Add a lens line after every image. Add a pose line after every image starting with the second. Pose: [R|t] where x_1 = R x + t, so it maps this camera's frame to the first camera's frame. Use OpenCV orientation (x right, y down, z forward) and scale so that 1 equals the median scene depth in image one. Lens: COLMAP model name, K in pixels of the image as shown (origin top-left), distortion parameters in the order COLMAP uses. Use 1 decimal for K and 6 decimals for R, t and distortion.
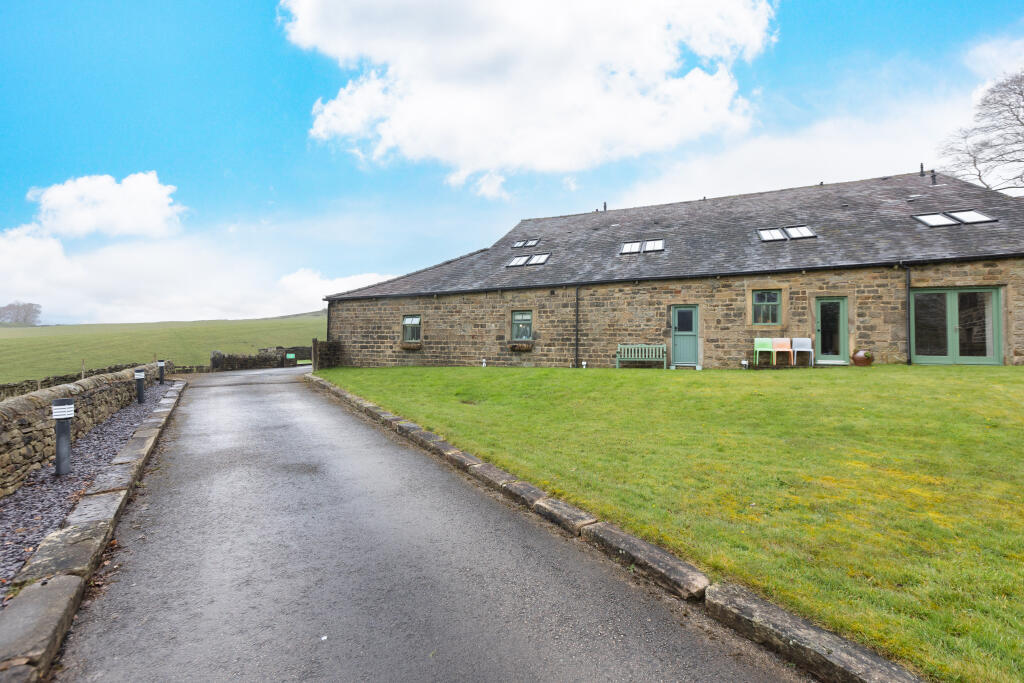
lens RADIAL K [[470.5, 0, 474.0], [0, 470.5, 341.0], [0, 0, 1]] dist [0.001647, 0.000248]
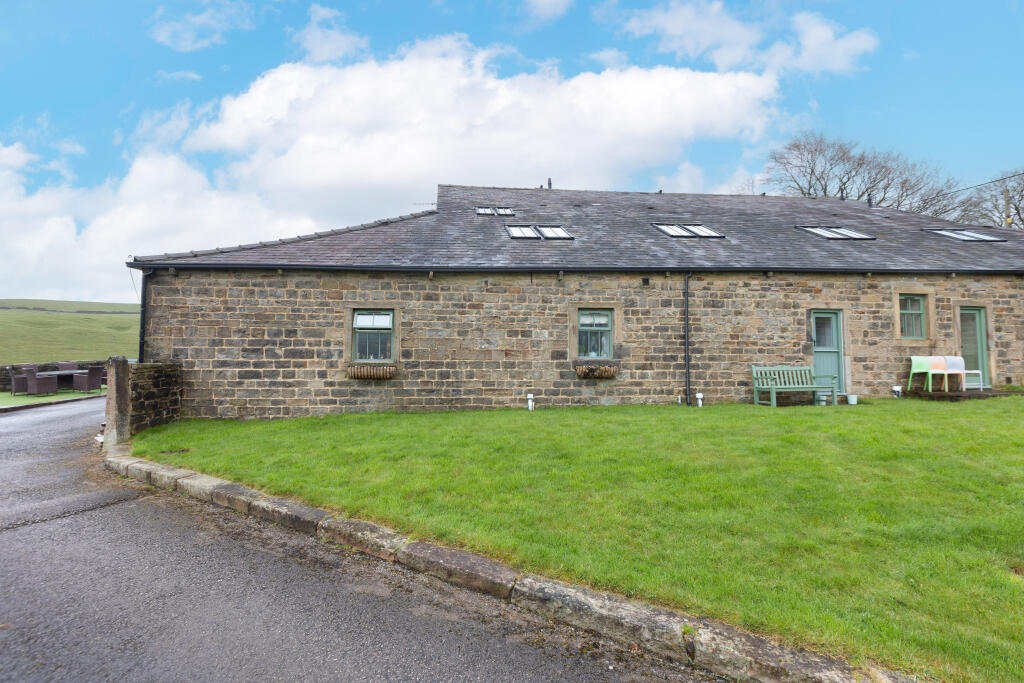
lens RADIAL K [[470.5, 0, 474.0], [0, 470.5, 341.0], [0, 0, 1]] dist [0.001647, 0.000248]
pose [[0.855289, 0.011032, 0.518034, -0.336106], [-0.000097, 0.999777, -0.021132, -0.012216], [-0.518152, 0.018024, 0.855099, 0.585243]]
